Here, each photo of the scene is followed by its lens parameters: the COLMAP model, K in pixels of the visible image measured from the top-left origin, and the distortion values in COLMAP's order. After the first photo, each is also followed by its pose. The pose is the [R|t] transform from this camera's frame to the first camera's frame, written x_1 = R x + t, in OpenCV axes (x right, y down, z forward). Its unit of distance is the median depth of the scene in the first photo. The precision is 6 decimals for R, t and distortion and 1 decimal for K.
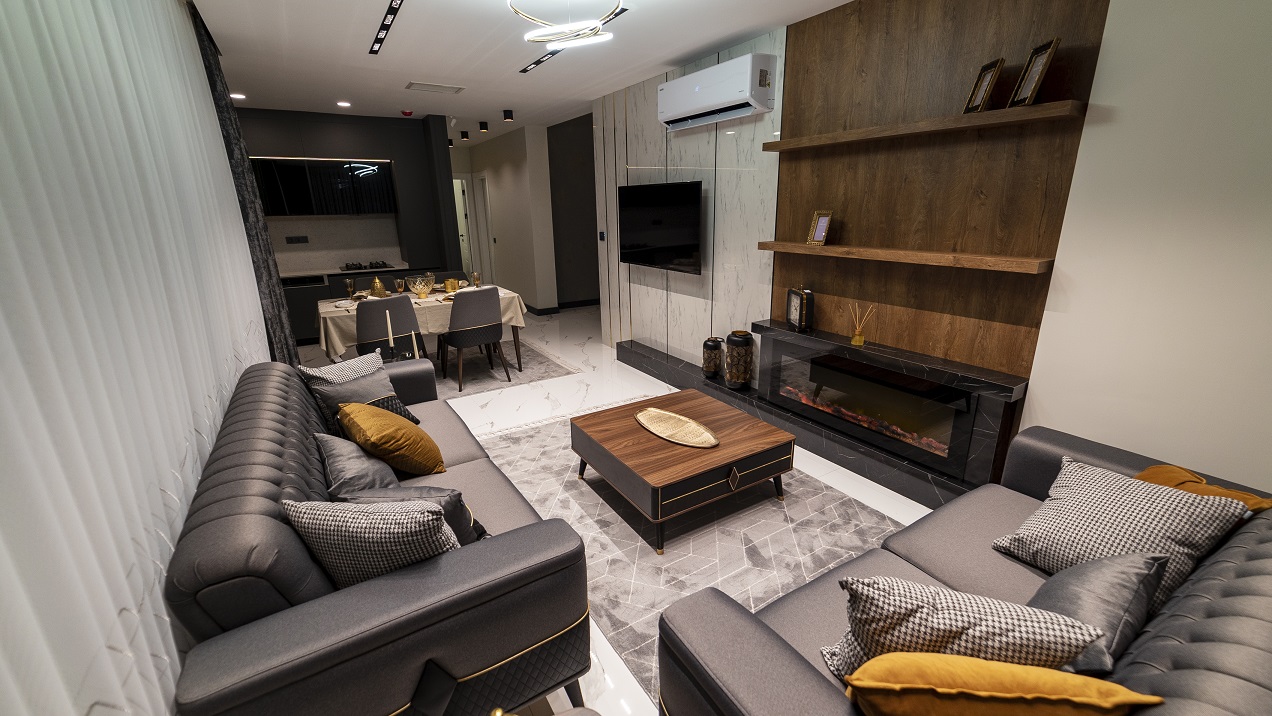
lens RADIAL K [[507.4, 0, 641.4], [0, 507.4, 353.9], [0, 0, 1]] dist [0.001383, 0.000064]
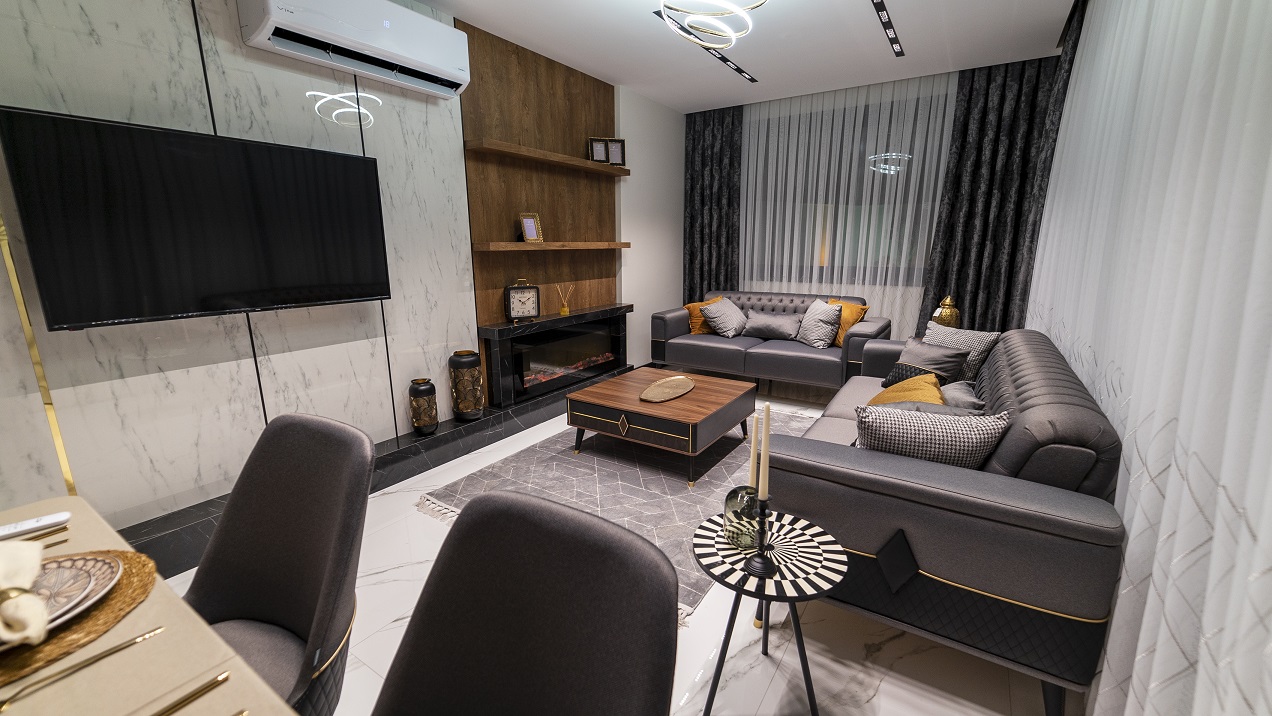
lens RADIAL K [[507.4, 0, 633.6], [0, 507.4, 354.0], [0, 0, 1]] dist [0.001383, 0.000064]
pose [[-0.417152, -0.182933, 0.890236, -0.827590], [0.262114, 0.913695, 0.310576, -0.280173], [-0.870219, 0.362900, -0.333201, 1.271777]]
